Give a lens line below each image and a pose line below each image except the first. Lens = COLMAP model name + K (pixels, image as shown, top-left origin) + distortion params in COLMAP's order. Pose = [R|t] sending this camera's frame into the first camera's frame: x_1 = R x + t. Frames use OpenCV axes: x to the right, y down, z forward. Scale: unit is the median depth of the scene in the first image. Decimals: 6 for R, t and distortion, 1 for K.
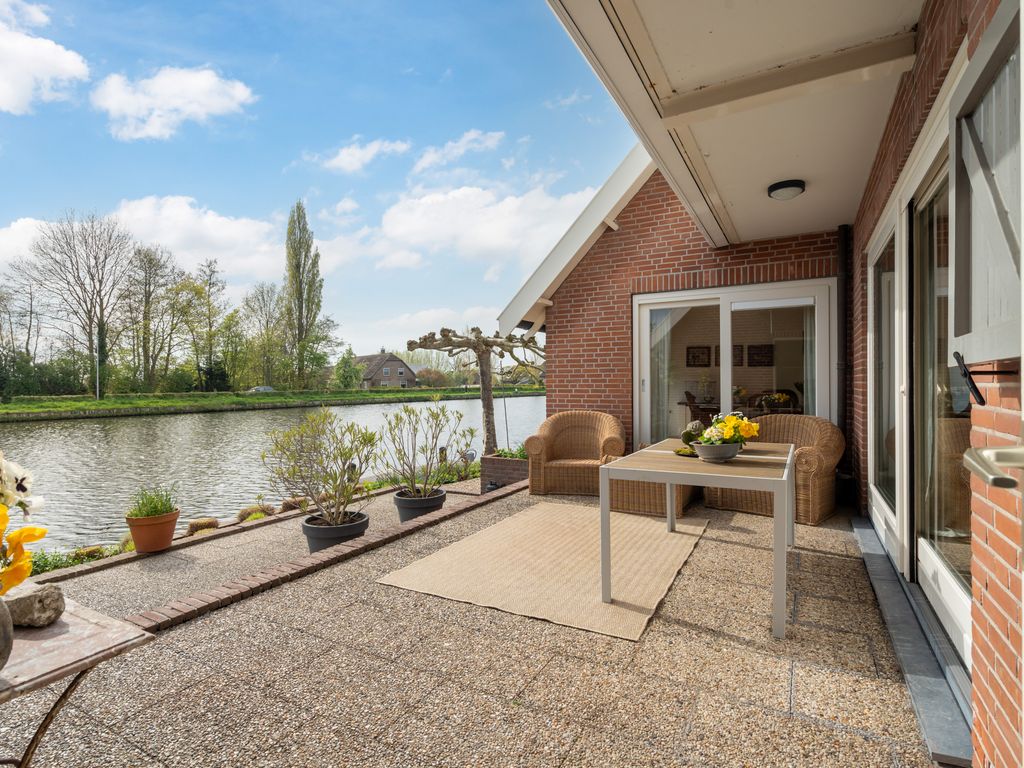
lens RADIAL K [[496.1, 0, 508.9], [0, 496.1, 384.0], [0, 0, 1]] dist [-0.023067, -0.001476]
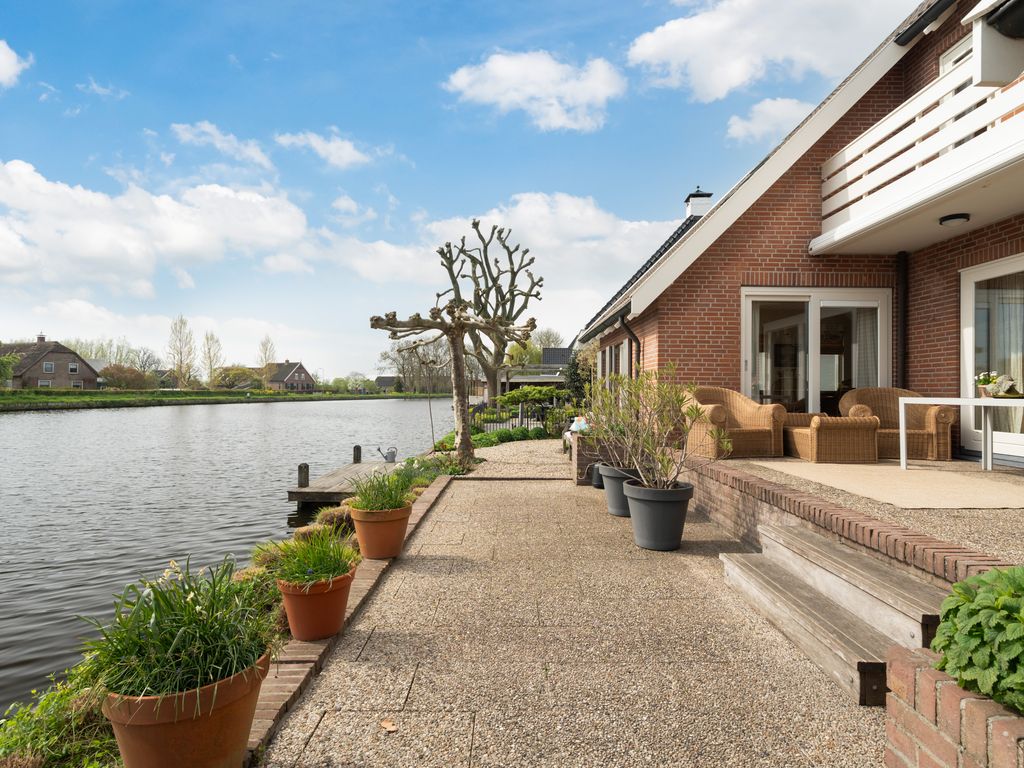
lens RADIAL K [[513.7, 0, 512.8], [0, 513.7, 388.6], [0, 0, 1]] dist [-0.000103, 0.000417]
pose [[0.879550, 0.020015, 0.475386, -0.807702], [-0.018393, 0.999798, -0.008064, 0.079742], [-0.475451, -0.001651, 0.879741, 0.207505]]
